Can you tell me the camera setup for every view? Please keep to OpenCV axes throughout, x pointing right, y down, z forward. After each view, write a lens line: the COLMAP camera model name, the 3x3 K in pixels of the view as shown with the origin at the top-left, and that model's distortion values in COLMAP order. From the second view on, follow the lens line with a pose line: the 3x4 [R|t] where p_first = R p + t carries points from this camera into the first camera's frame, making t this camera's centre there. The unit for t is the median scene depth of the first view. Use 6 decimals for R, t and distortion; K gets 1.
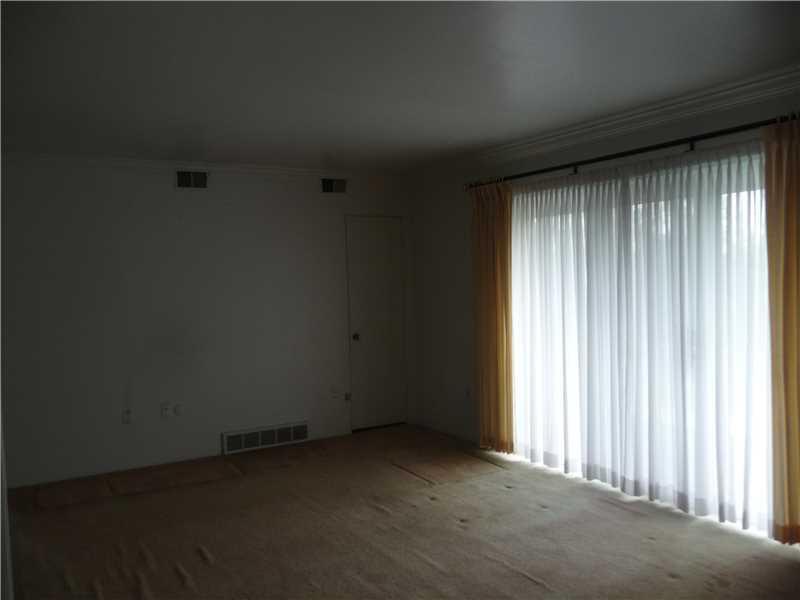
lens RADIAL K [[645.0, 0, 400.0], [0, 645.0, 300.0], [0, 0, 1]] dist [-0.052896, -0.001233]
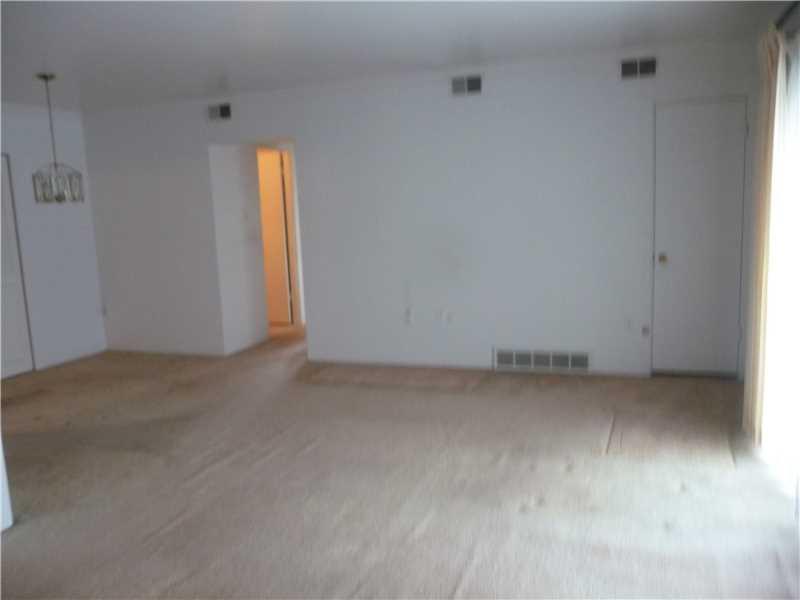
lens RADIAL K [[672.0, 0, 398.9], [0, 672.0, 287.5], [0, 0, 1]] dist [-0.015146, -0.002934]
pose [[0.643549, 0.103793, -0.758335, 0.409873], [0.000784, 0.990673, 0.136258, -0.023624], [0.765404, -0.088283, 0.637466, 0.247356]]
